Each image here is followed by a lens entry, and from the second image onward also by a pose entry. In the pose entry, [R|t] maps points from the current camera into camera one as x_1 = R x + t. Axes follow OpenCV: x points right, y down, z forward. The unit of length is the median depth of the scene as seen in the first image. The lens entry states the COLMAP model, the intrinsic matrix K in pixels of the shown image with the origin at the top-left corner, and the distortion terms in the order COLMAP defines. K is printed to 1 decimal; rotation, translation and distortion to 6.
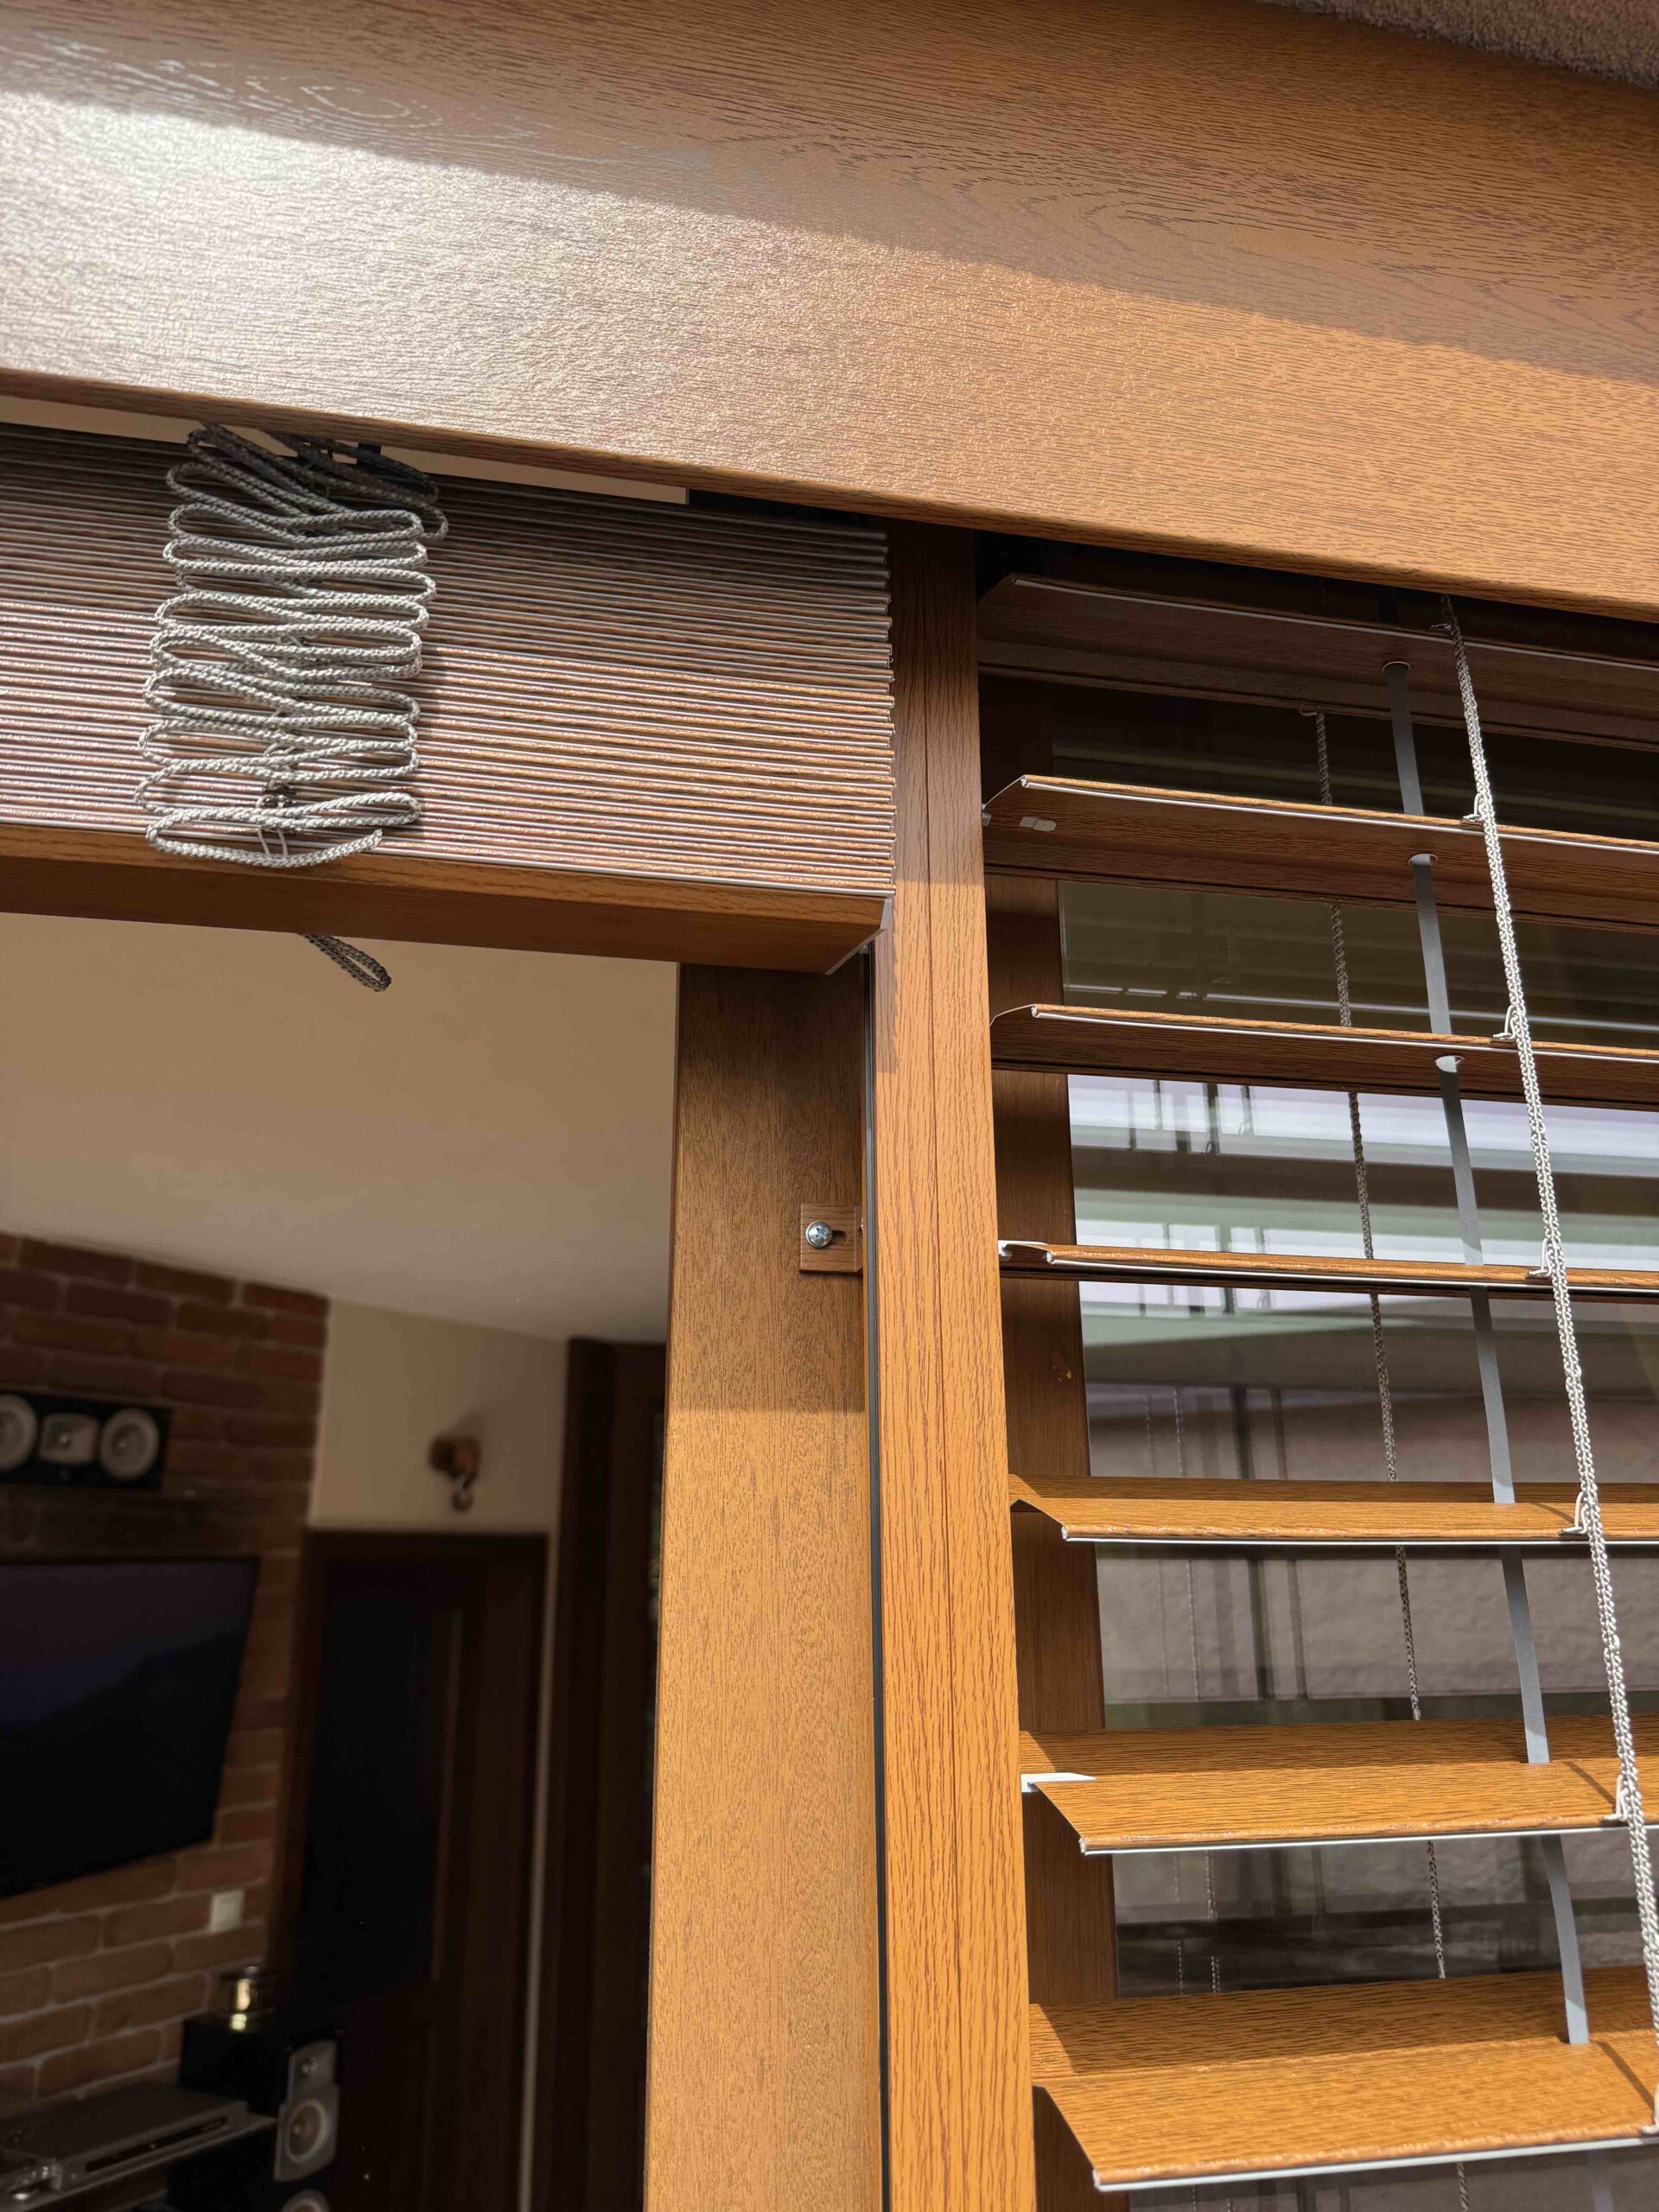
lens RADIAL K [[1588.6, 0, 829.5], [0, 1588.6, 1106.0], [0, 0, 1]] dist [0.000970, -0.003544]
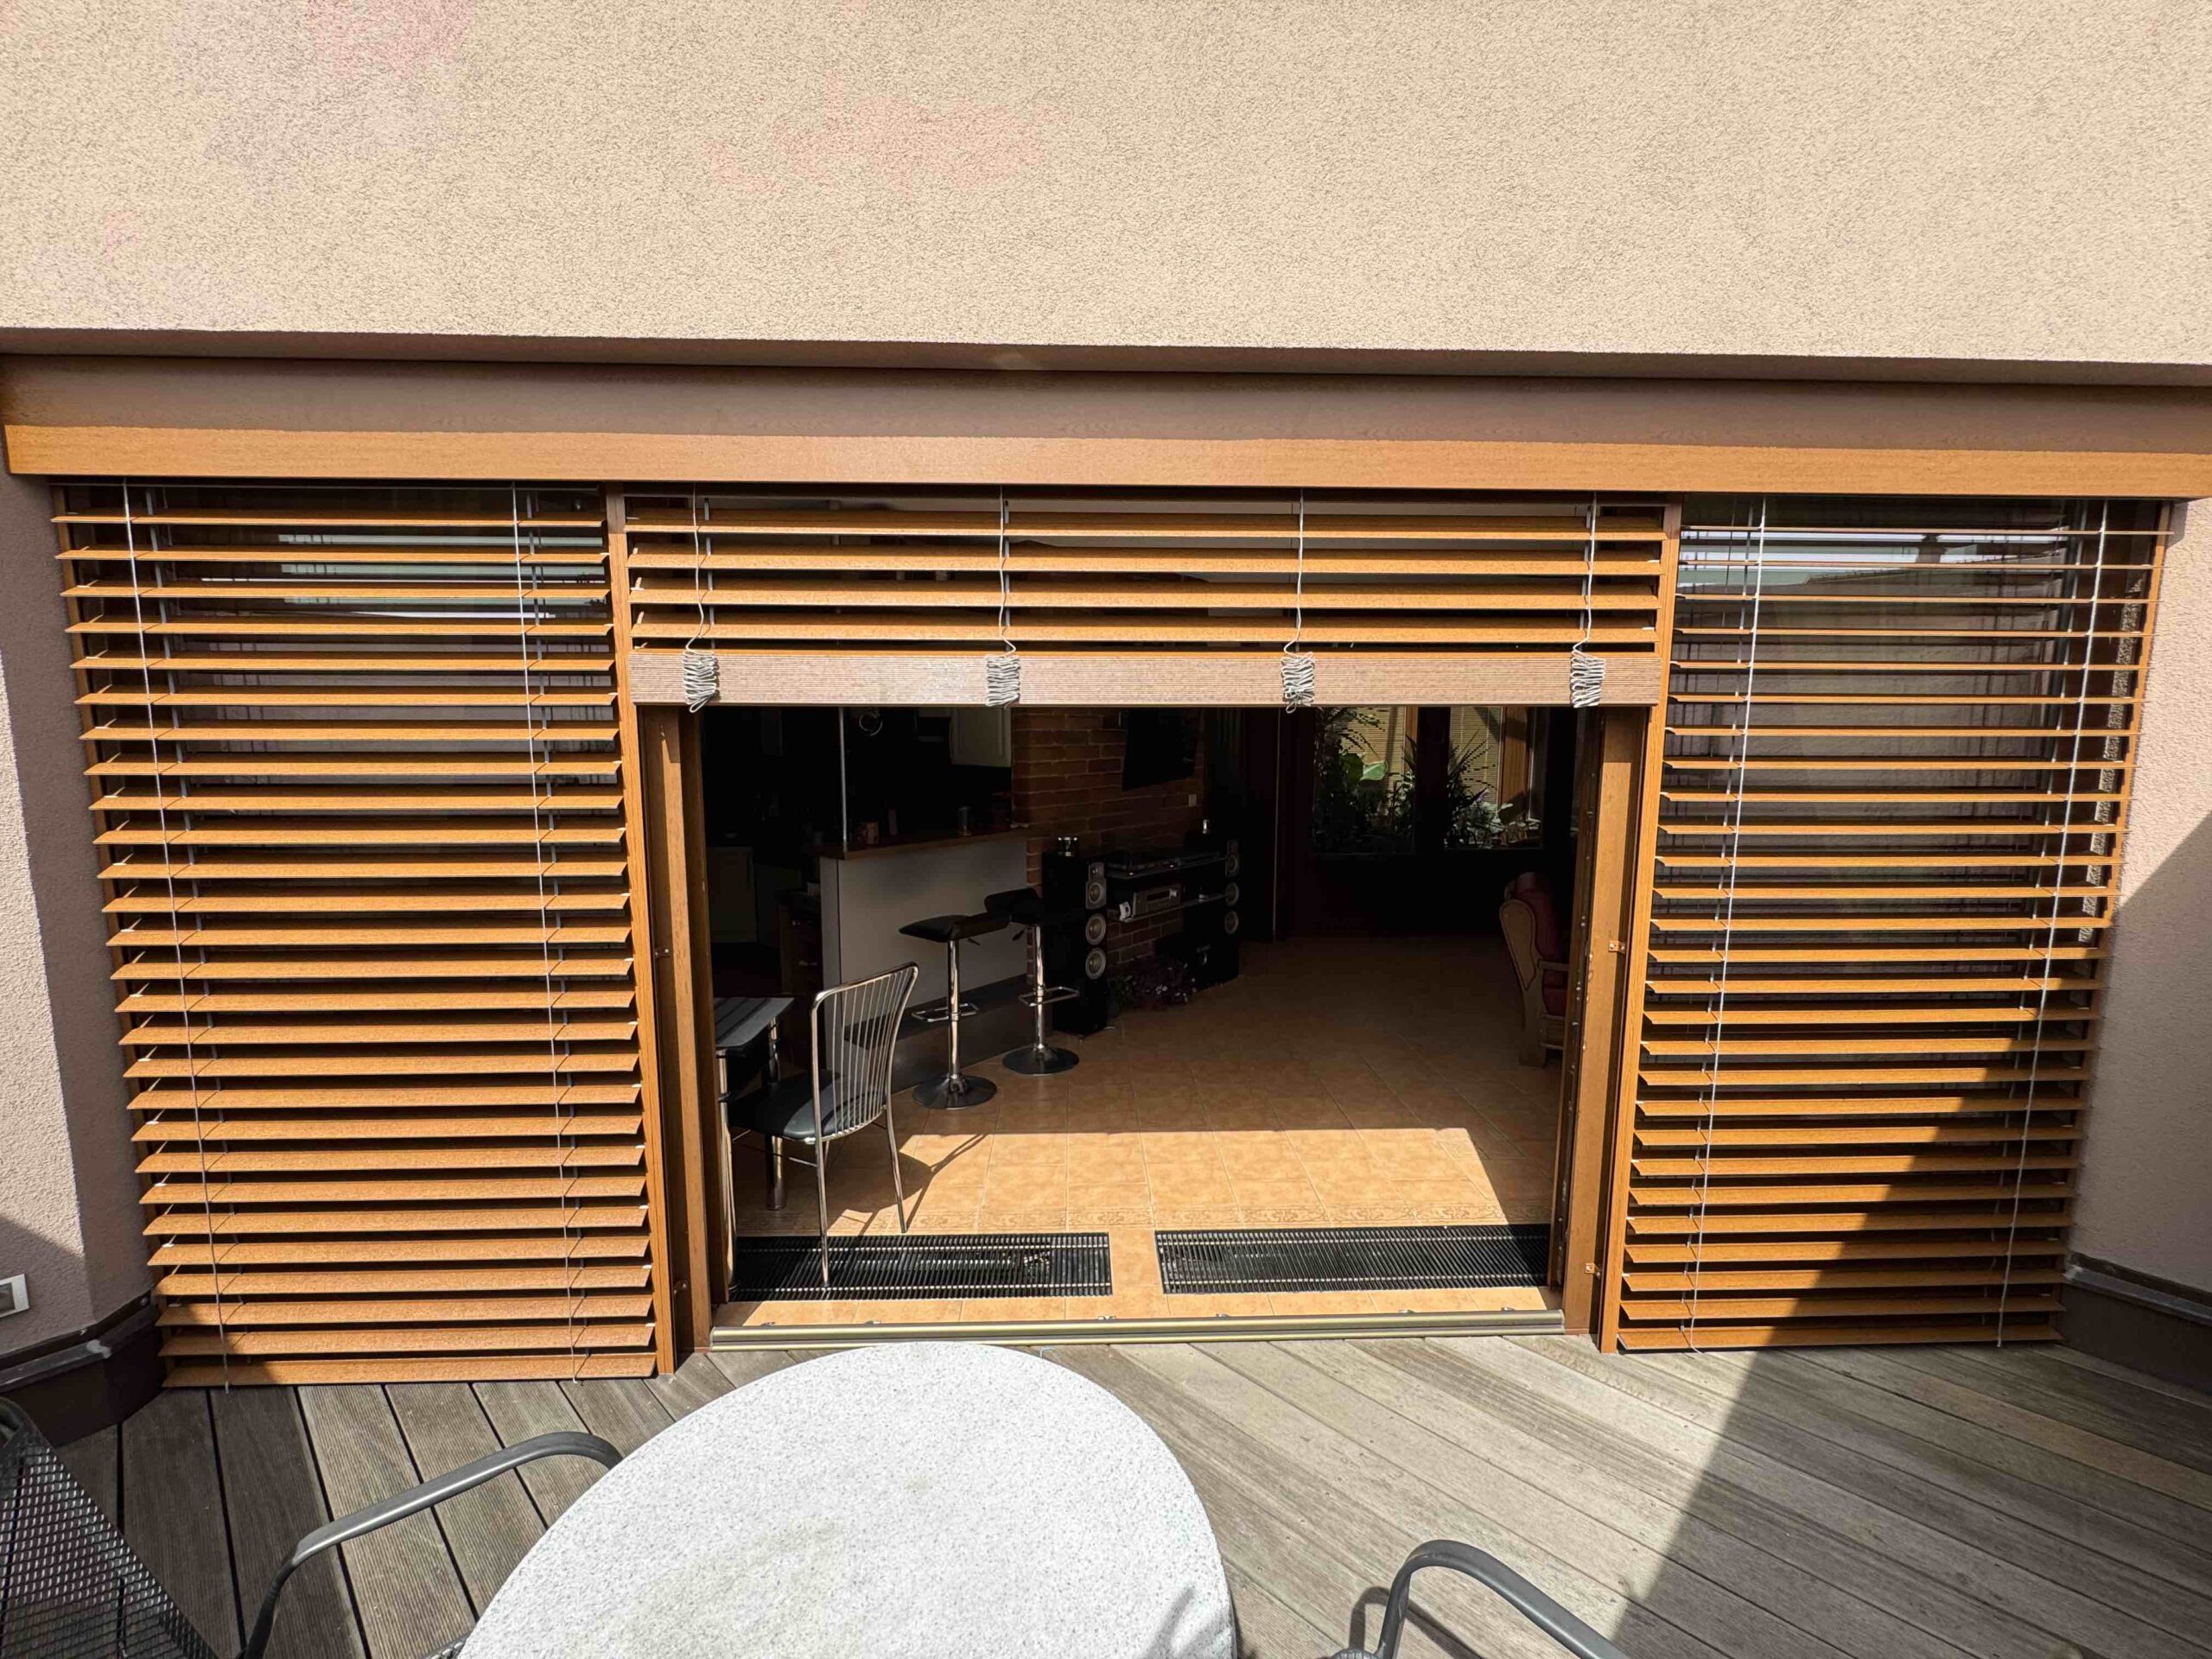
lens RADIAL K [[893.6, 0, 1104.2], [0, 893.6, 827.4], [0, 0, 1]] dist [-0.003821, 0.001042]
pose [[0.981990, 0.033147, -0.186002, -0.235385], [0.042973, 0.919499, 0.390735, -0.091338], [0.183980, -0.391691, 0.901515, -0.520546]]
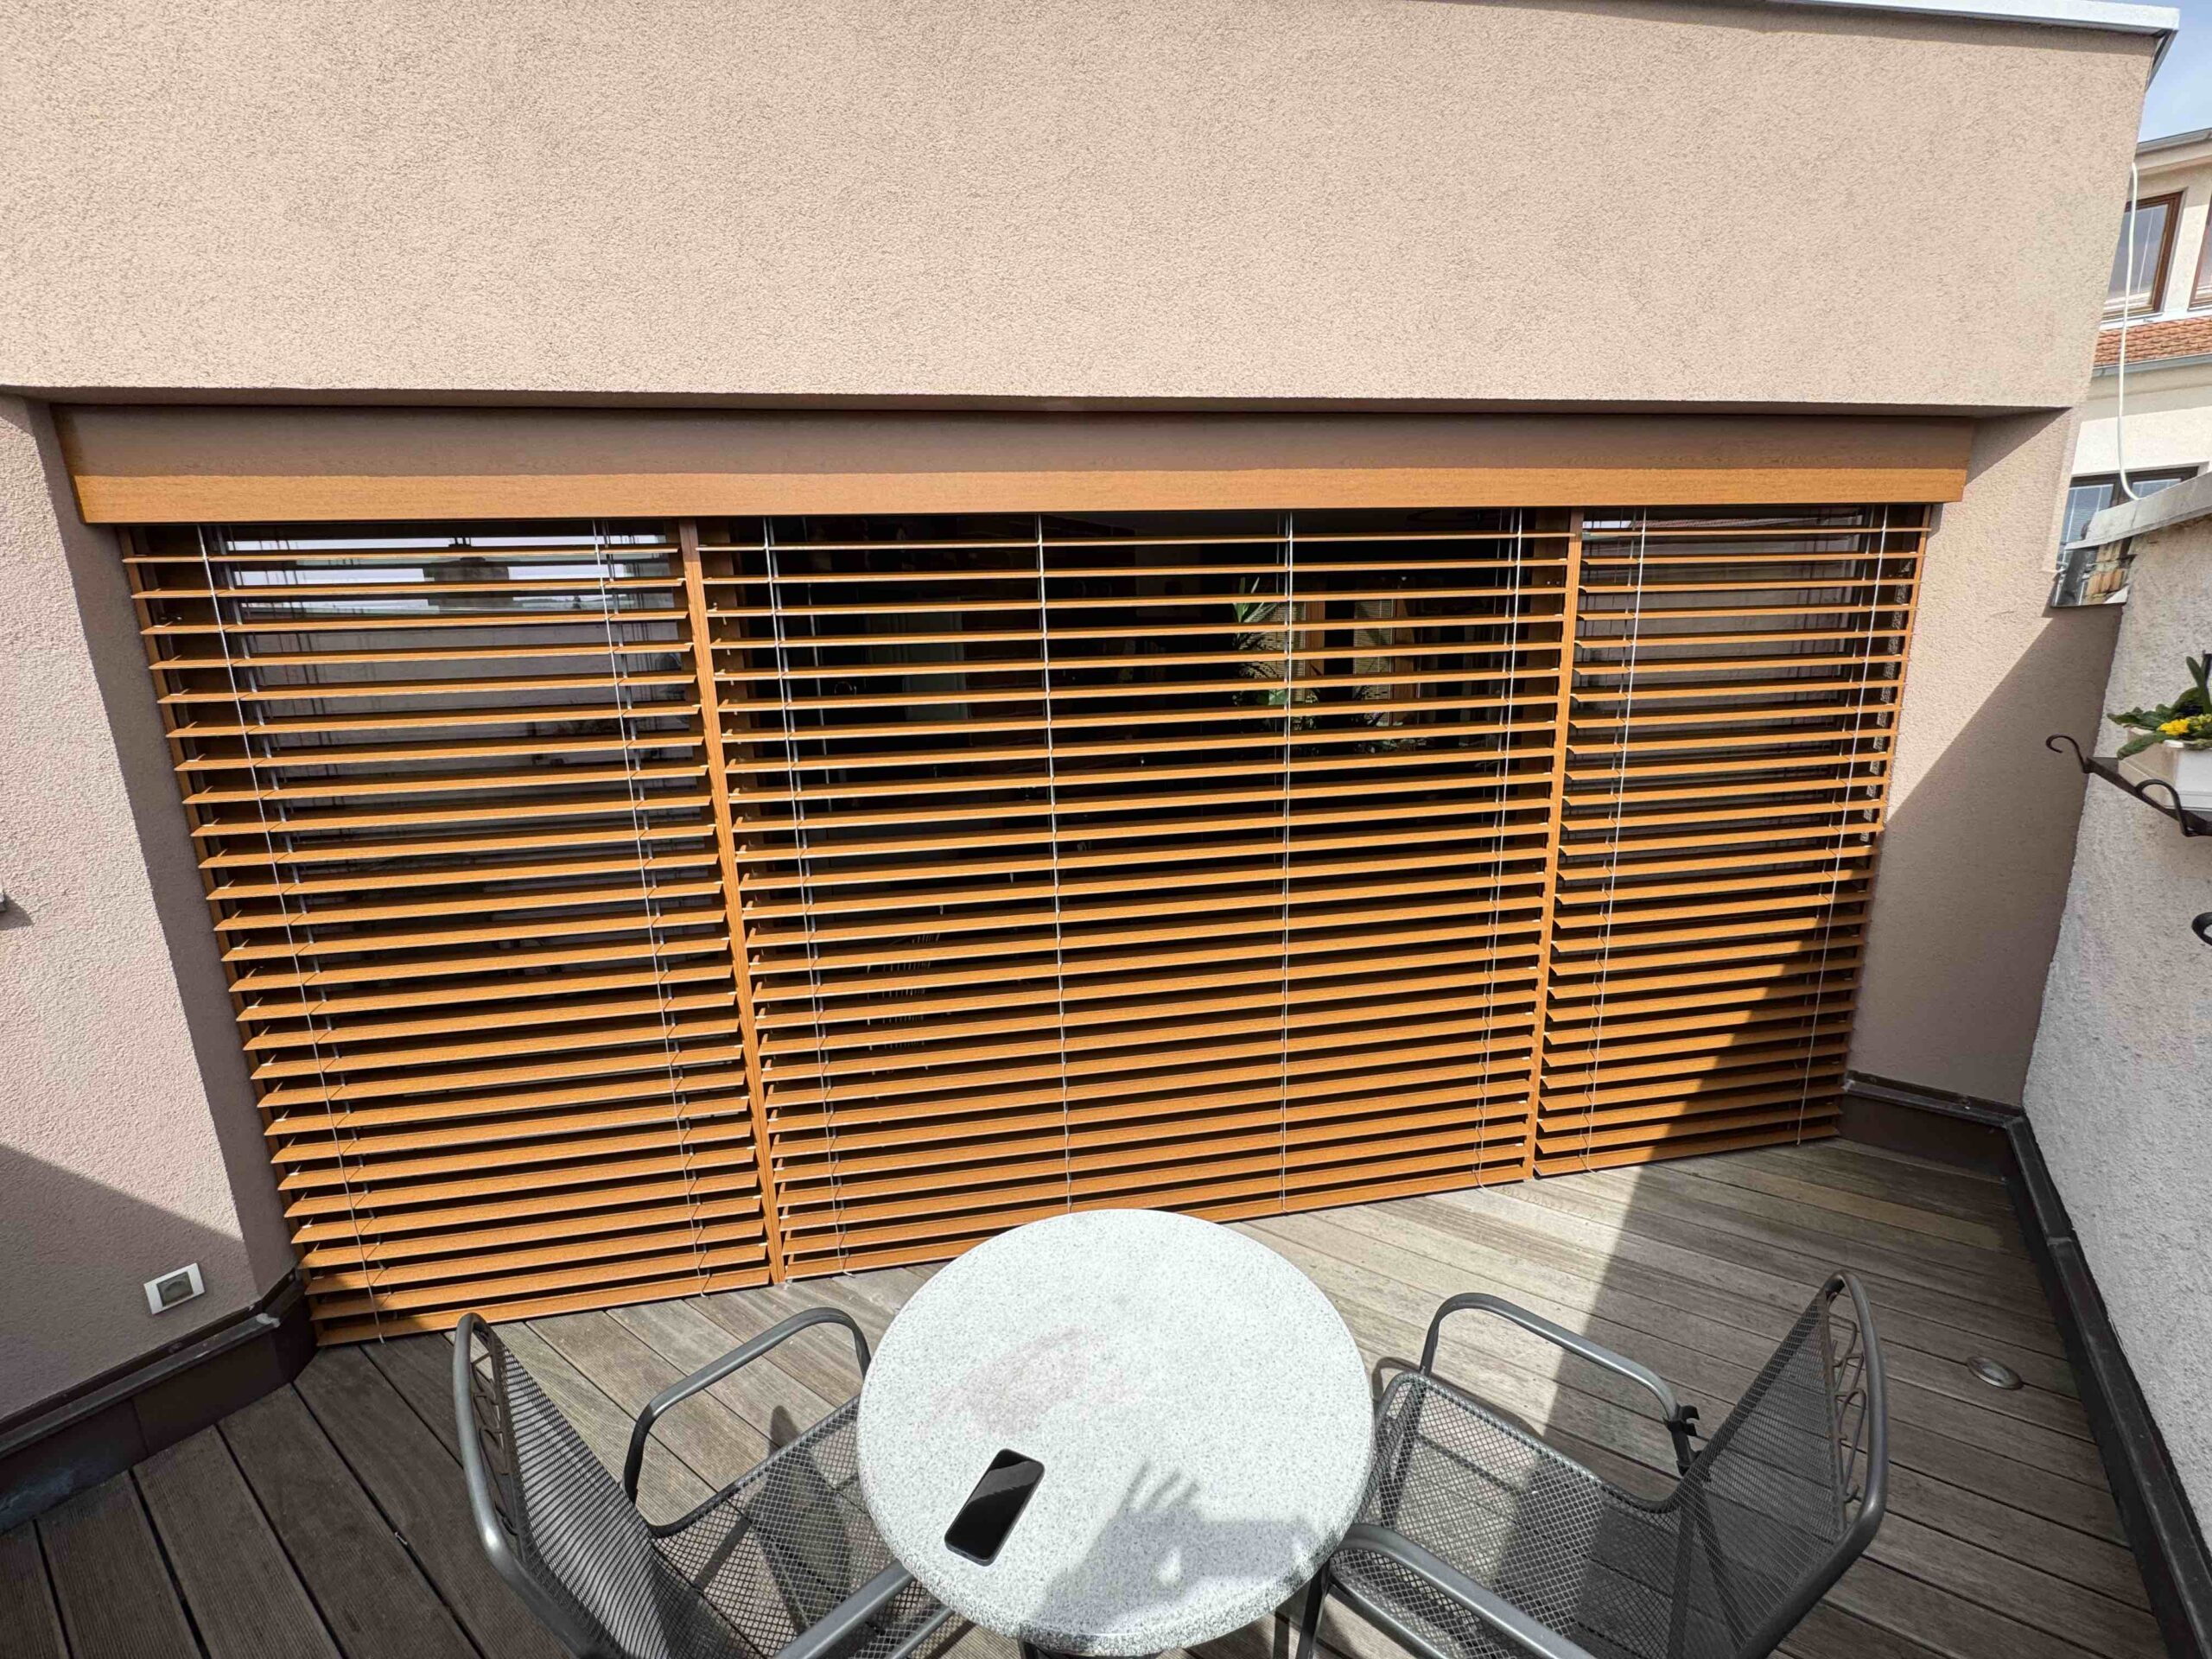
lens RADIAL K [[894.8, 0, 1106.0], [0, 894.8, 829.5], [0, 0, 1]] dist [-0.001884, -0.000121]
pose [[0.998103, -0.010743, -0.060628, -0.317539], [0.038442, 0.877894, 0.477310, -0.169980], [0.048097, -0.478735, 0.876641, -0.609630]]
